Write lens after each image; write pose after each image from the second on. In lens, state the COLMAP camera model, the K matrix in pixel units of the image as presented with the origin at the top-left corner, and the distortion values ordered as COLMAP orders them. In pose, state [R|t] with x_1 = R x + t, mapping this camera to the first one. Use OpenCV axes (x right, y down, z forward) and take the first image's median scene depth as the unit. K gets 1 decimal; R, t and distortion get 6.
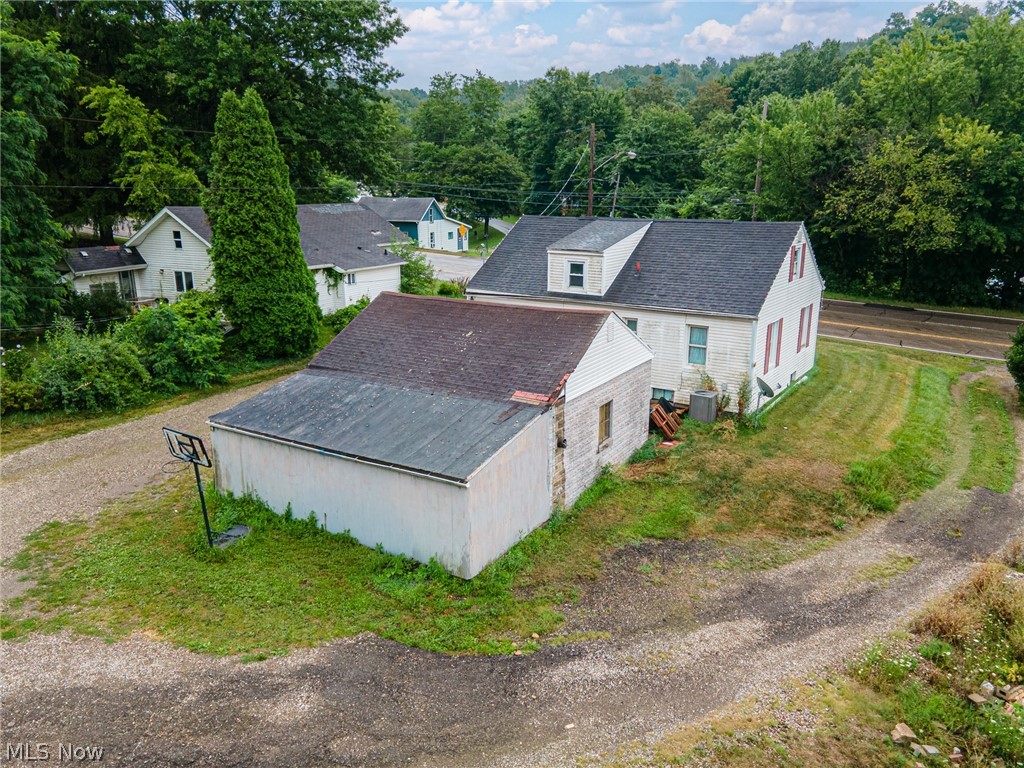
lens RADIAL K [[736.4, 0, 516.1], [0, 736.4, 390.2], [0, 0, 1]] dist [0.039612, 0.006548]
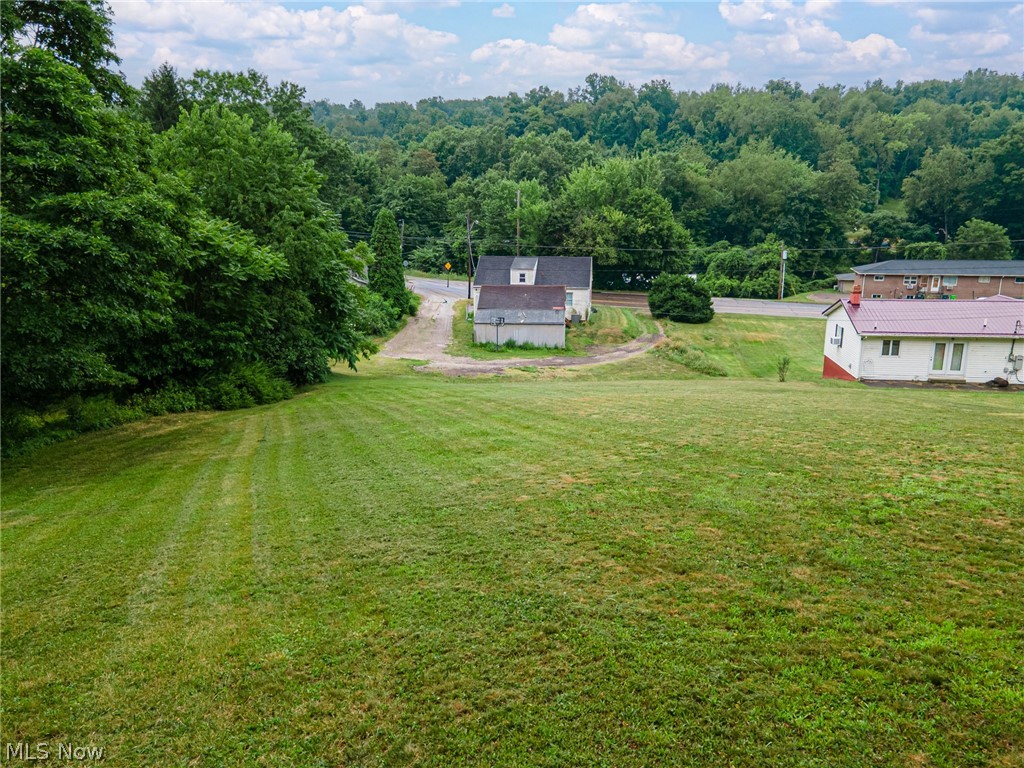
lens RADIAL K [[715.6, 0, 512.0], [0, 715.6, 384.0], [0, 0, 1]] dist [0.069526, 0.001557]
pose [[0.893816, -0.106322, 0.435648, -1.287548], [0.119467, 0.992834, -0.002804, 0.265957], [-0.432228, 0.054552, 0.900113, -1.519066]]
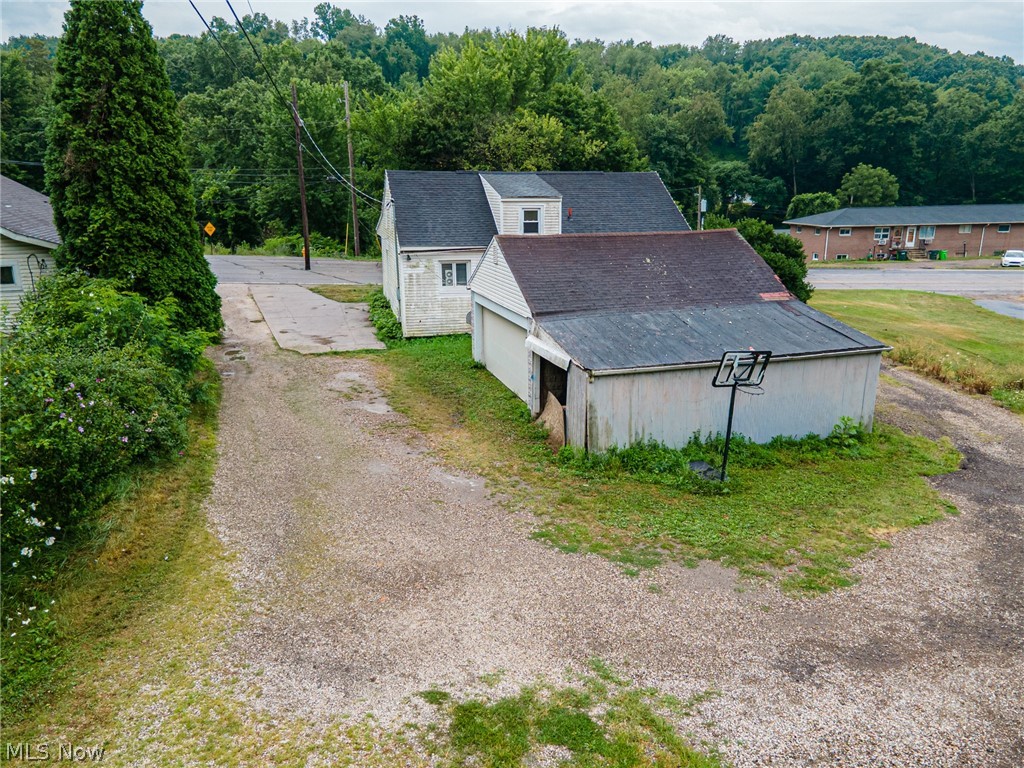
lens RADIAL K [[736.4, 0, 516.1], [0, 736.4, 390.2], [0, 0, 1]] dist [0.039612, 0.006548]
pose [[0.662540, -0.201626, 0.721379, -0.808194], [0.203198, 0.975355, 0.085988, -0.020537], [-0.720938, 0.089613, 0.687181, 0.359565]]
